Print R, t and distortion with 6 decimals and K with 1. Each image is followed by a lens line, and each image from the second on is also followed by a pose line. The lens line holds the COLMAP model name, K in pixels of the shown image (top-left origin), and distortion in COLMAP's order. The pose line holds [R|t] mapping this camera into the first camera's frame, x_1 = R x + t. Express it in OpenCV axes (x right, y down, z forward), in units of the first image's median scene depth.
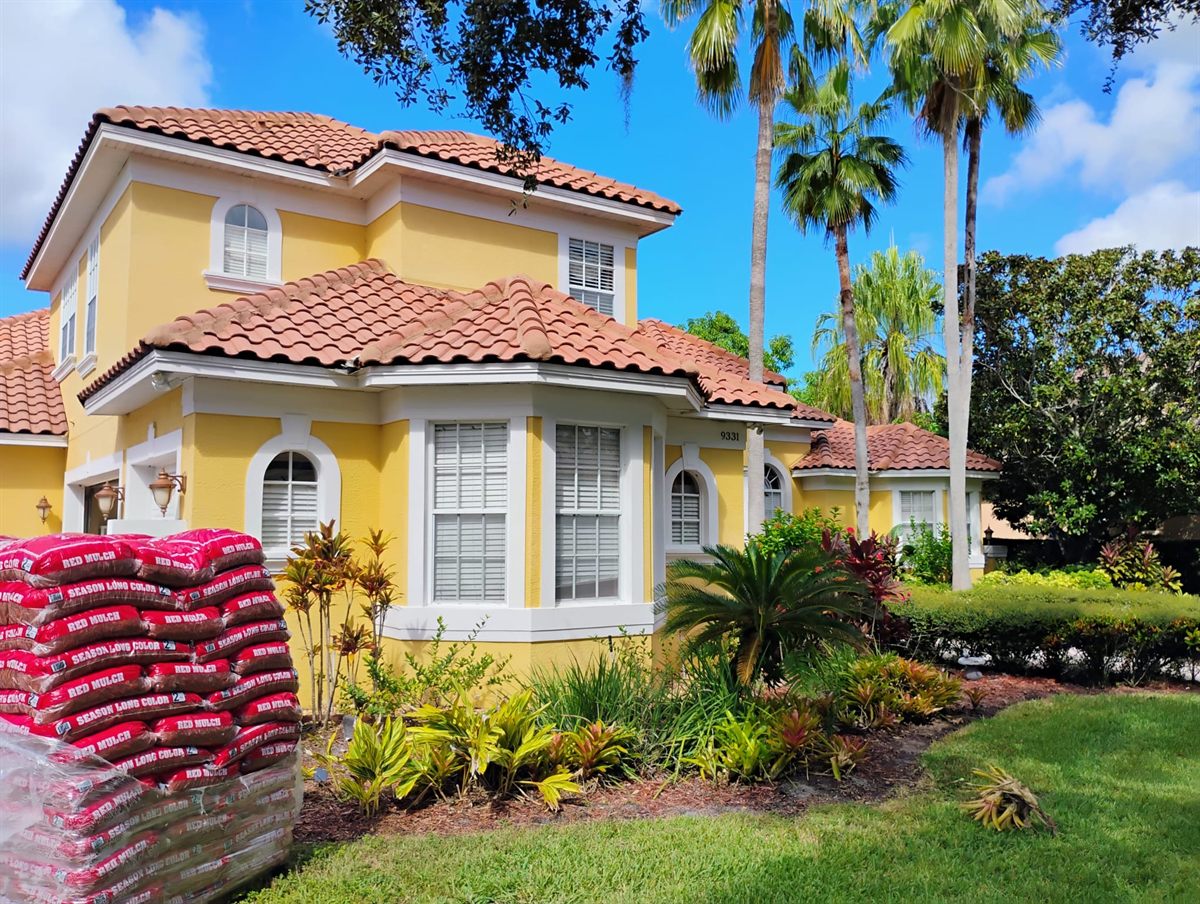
lens RADIAL K [[974.0, 0, 595.3], [0, 974.0, 453.5], [0, 0, 1]] dist [0.000443, -0.000439]
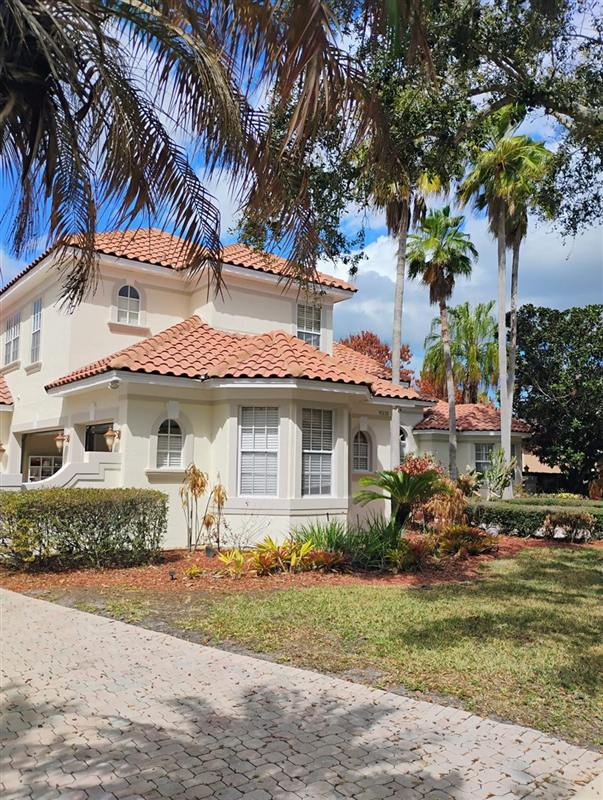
lens RADIAL K [[649.4, 0, 304.1], [0, 649.4, 400.0], [0, 0, 1]] dist [0.000443, -0.000439]
pose [[0.999011, 0.017813, 0.040733, -0.084717], [-0.016875, 0.999587, -0.023272, -0.014214], [-0.041131, 0.022562, 0.998899, -0.320700]]
